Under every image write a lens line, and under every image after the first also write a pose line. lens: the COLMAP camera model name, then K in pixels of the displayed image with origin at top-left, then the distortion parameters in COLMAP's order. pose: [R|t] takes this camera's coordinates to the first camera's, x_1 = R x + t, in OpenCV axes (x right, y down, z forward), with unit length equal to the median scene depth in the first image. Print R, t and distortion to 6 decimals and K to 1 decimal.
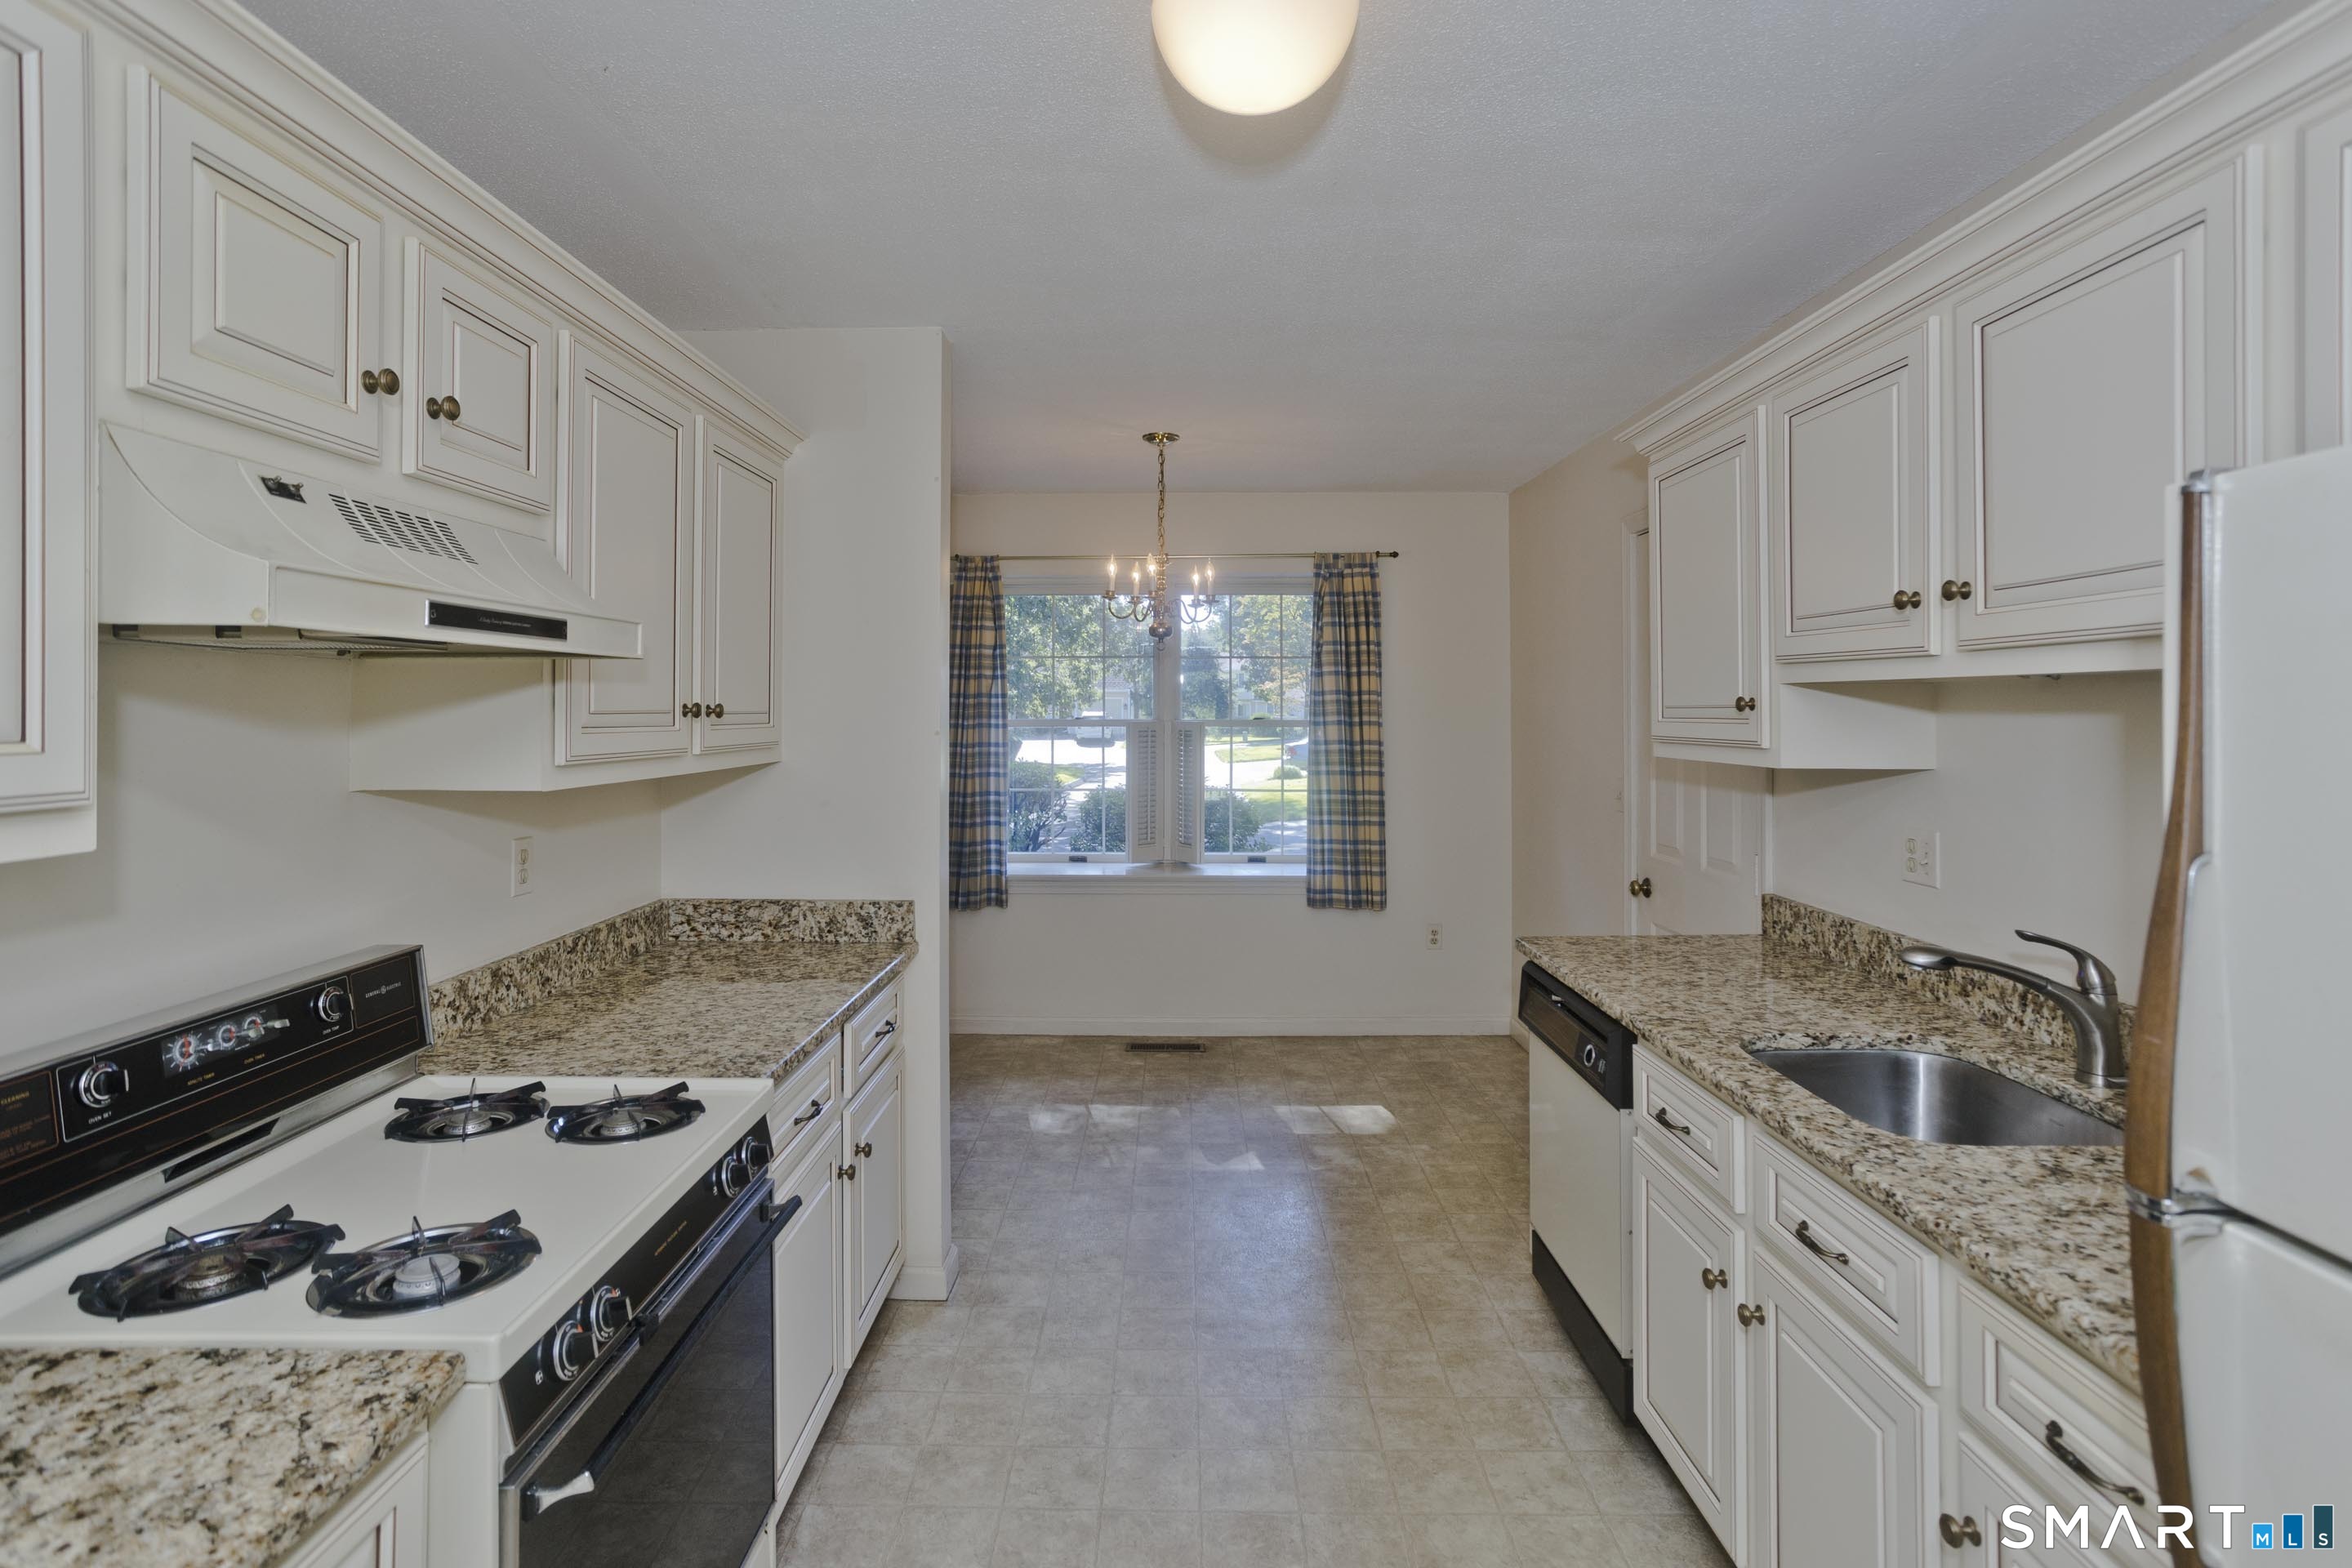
lens RADIAL K [[1171.1, 0, 1150.3], [0, 1171.1, 694.8], [0, 0, 1]] dist [-0.059077, 0.039000]
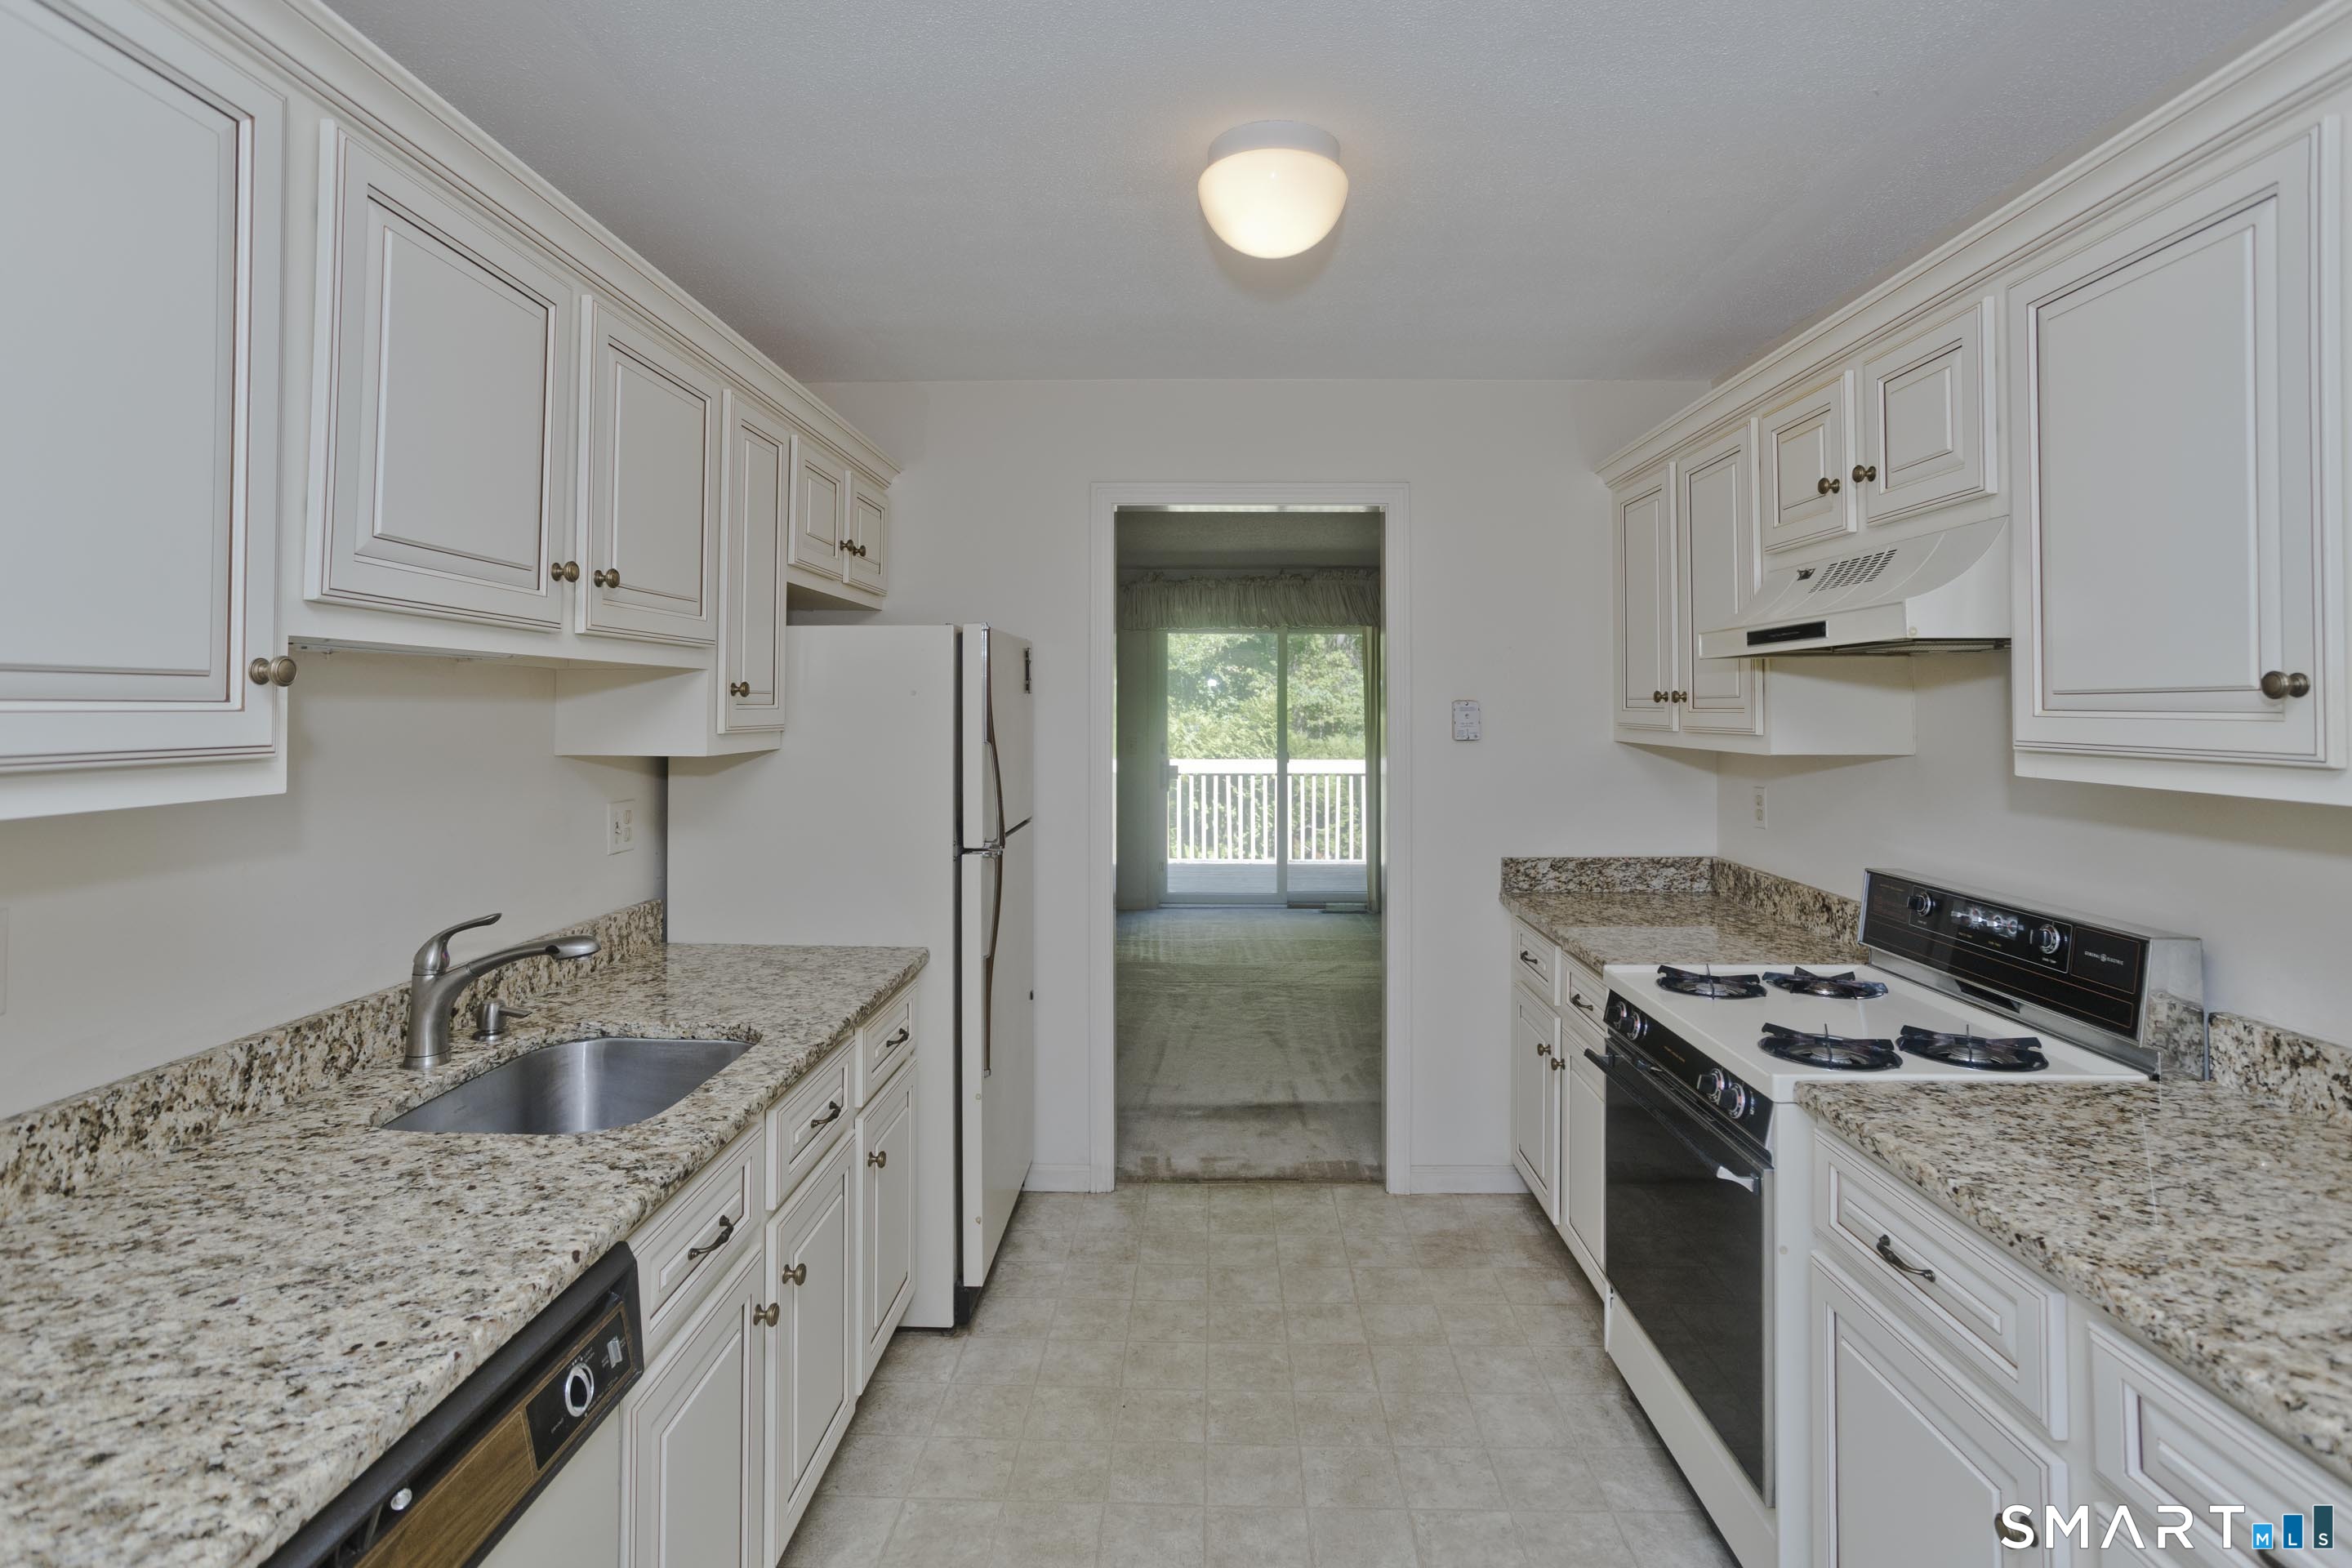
lens RADIAL K [[1154.7, 0, 1190.0], [0, 1154.7, 682.1], [0, 0, 1]] dist [-0.041053, 0.022417]
pose [[-0.999994, 0.000327, -0.003567, 0.111919], [0.000449, 0.999411, -0.034310, 0.026923], [0.003554, -0.034312, -0.999405, 1.360379]]
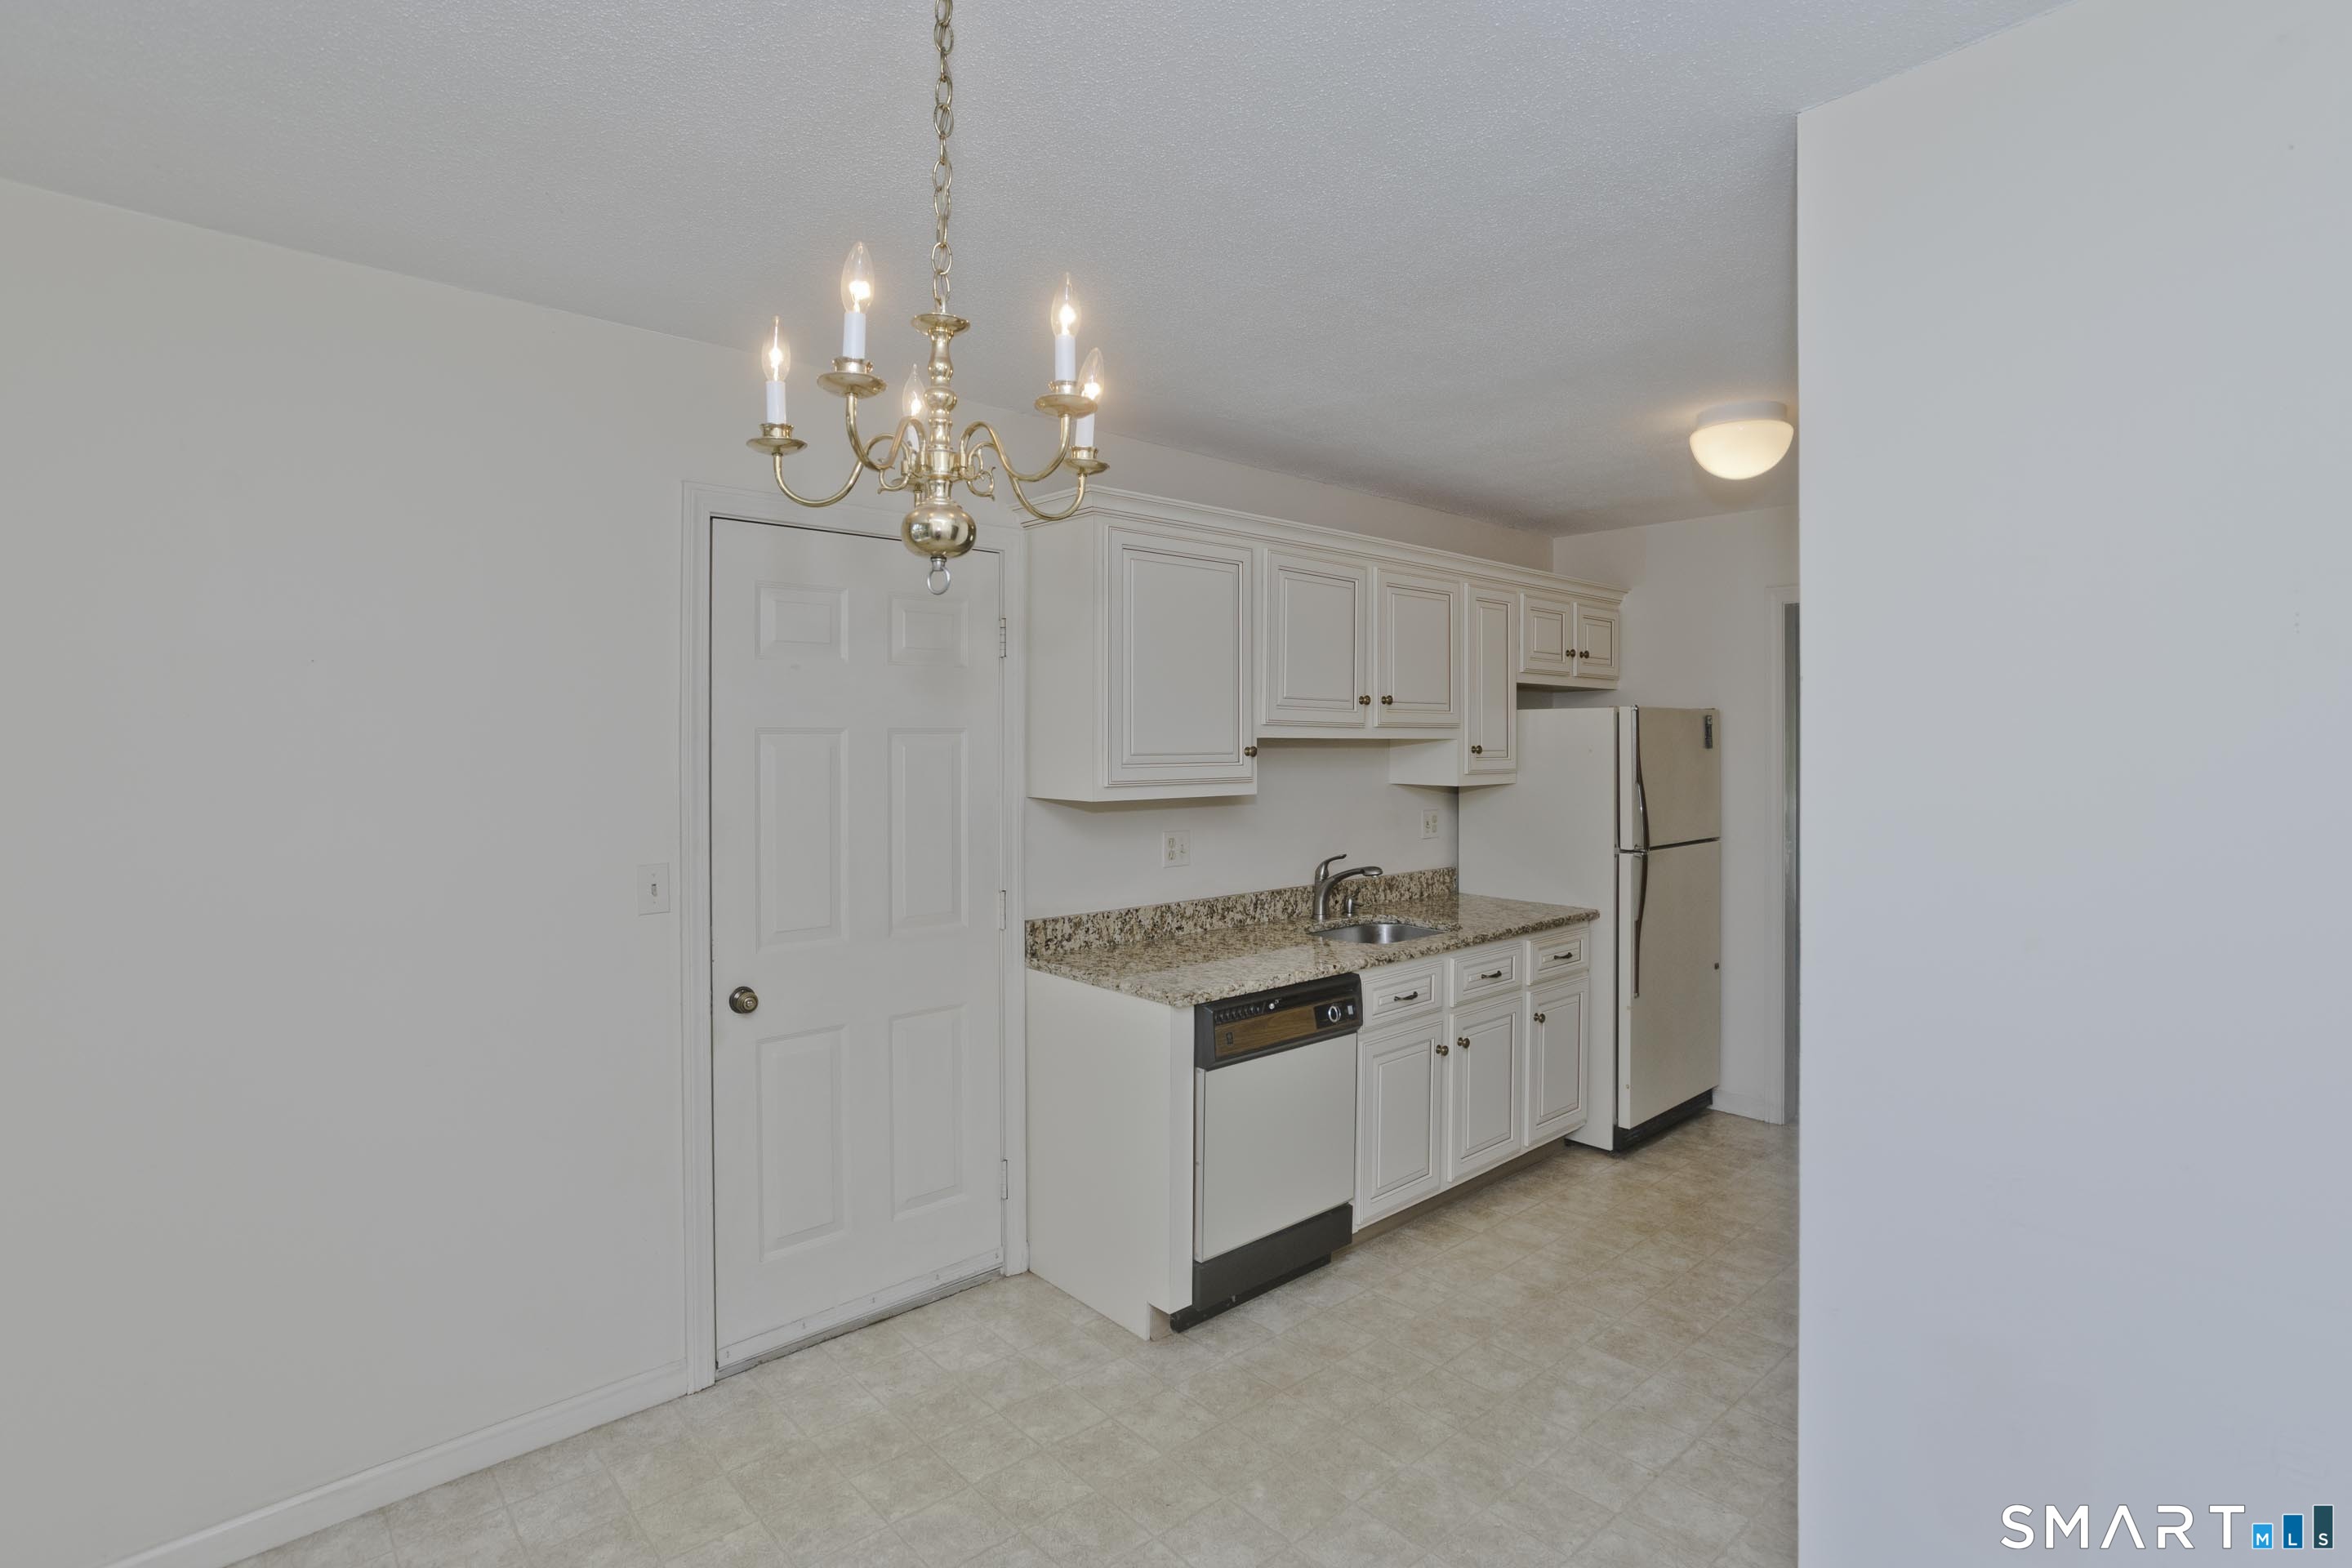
lens RADIAL K [[1135.4, 0, 1195.3], [0, 1135.4, 749.3], [0, 0, 1]] dist [-0.055837, 0.036411]
pose [[-0.693387, -0.003294, 0.720558, -0.414366], [-0.007852, 0.999965, -0.002986, 0.009014], [-0.720523, -0.007728, -0.693388, 1.852532]]
